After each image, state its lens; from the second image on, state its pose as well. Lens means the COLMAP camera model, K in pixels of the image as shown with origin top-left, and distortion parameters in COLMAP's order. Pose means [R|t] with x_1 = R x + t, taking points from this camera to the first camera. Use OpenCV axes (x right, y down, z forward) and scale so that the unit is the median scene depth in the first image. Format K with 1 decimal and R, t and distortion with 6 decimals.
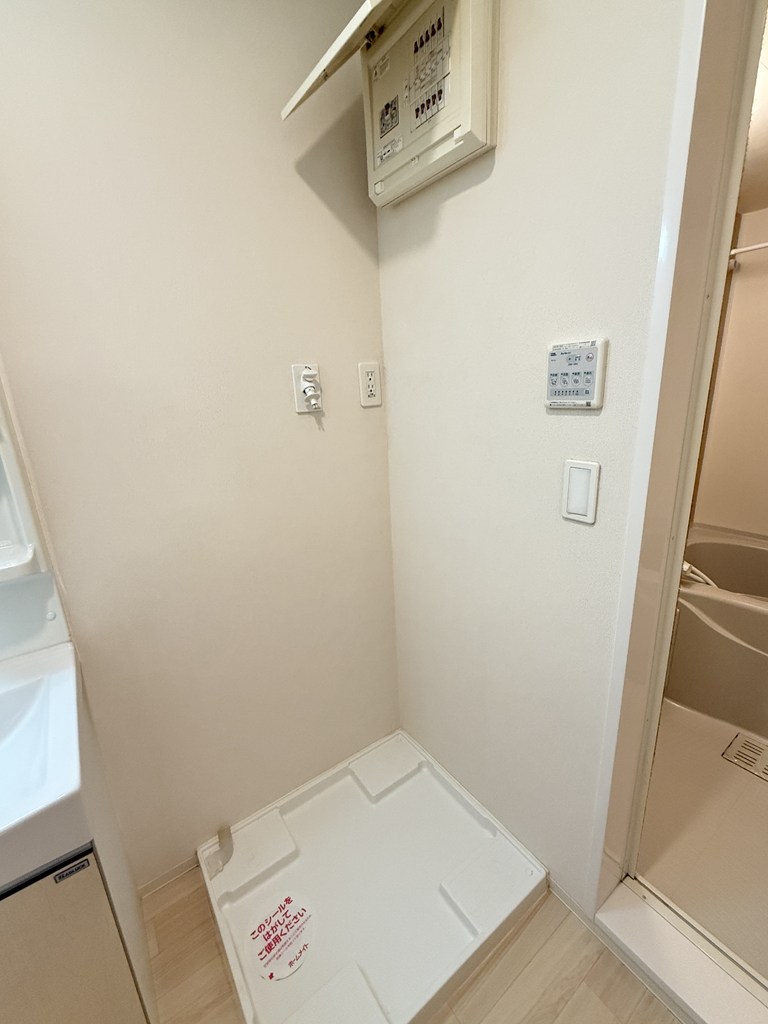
lens RADIAL K [[434.7, 0, 383.8], [0, 434.7, 509.2], [0, 0, 1]] dist [-0.000718, 0.000679]
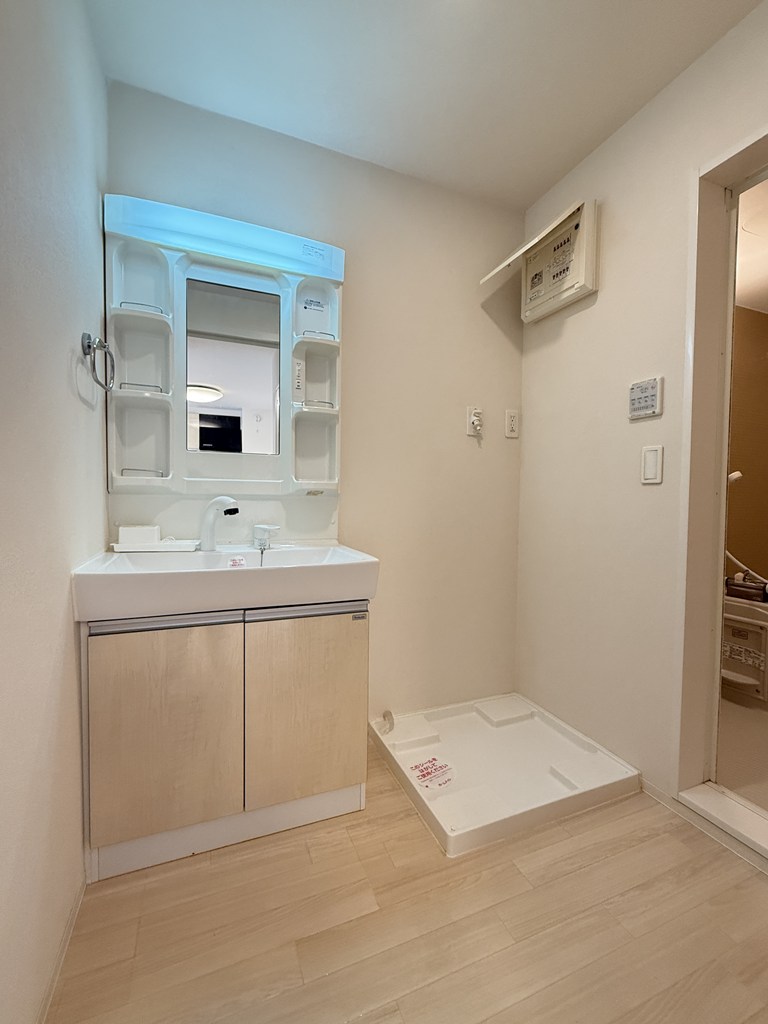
lens RADIAL K [[434.7, 0, 381.4], [0, 434.7, 511.4], [0, 0, 1]] dist [-0.000718, 0.000679]
pose [[0.970770, 0.066017, -0.230752, -0.132201], [-0.118780, 0.967582, -0.222883, 0.526075], [0.208557, 0.243777, 0.947141, -0.628961]]
